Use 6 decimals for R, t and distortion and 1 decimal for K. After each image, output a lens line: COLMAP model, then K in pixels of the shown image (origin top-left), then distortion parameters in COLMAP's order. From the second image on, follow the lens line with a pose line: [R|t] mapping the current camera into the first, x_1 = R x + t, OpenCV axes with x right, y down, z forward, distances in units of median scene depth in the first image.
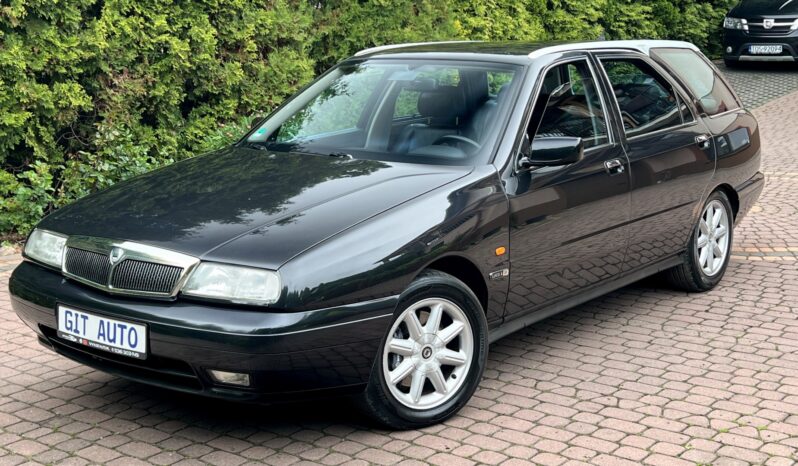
lens RADIAL K [[1123.8, 0, 398.5], [0, 1123.8, 230.8], [0, 0, 1]] dist [0.106106, 0.000000]
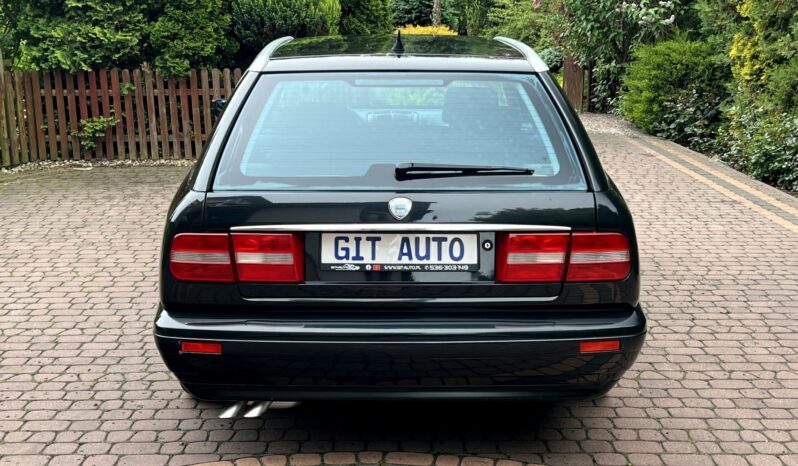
lens RADIAL K [[1087.5, 0, 397.0], [0, 1087.5, 230.0], [0, 0, 1]] dist [0.108407, 0.000000]
pose [[-0.785571, 0.127169, -0.605563, 0.799131], [-0.111022, 0.933804, 0.340124, -0.402776], [0.608730, 0.334423, -0.719450, 2.123688]]
